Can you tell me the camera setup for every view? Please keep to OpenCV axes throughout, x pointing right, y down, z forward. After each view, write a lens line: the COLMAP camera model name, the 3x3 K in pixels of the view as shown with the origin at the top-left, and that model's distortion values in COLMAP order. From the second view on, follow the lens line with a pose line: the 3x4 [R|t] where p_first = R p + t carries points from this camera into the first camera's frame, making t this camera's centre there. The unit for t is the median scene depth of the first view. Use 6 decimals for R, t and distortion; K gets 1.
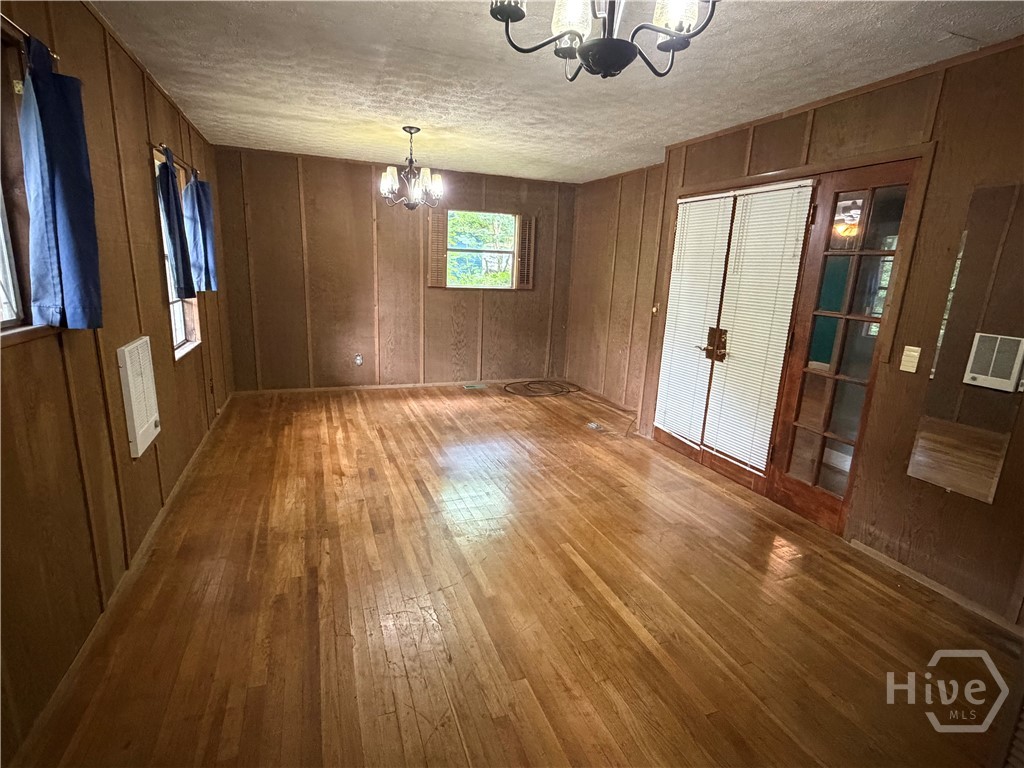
lens RADIAL K [[505.5, 0, 512.0], [0, 505.5, 384.0], [0, 0, 1]] dist [0.000043, -0.000036]
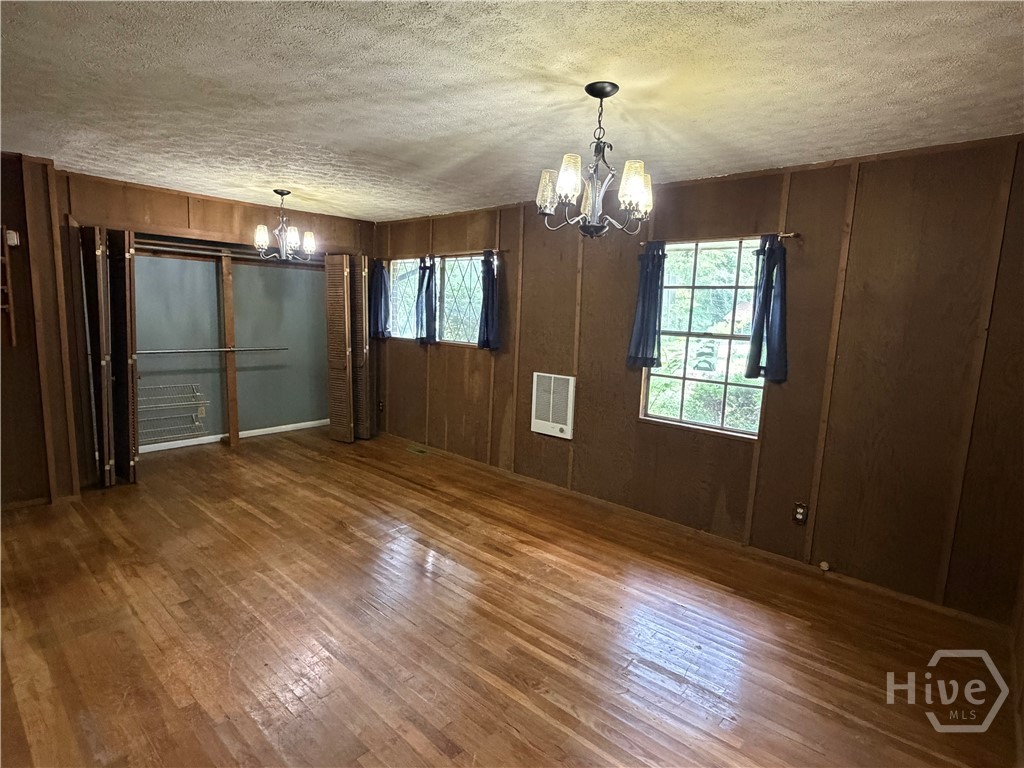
lens RADIAL K [[532.6, 0, 512.0], [0, 532.6, 384.0], [0, 0, 1]] dist [-0.001396, -0.000214]
pose [[-0.888040, -0.012754, -0.459589, 0.158374], [-0.174429, 0.934228, 0.311114, -0.424088], [0.425393, 0.356447, -0.831857, 1.755193]]
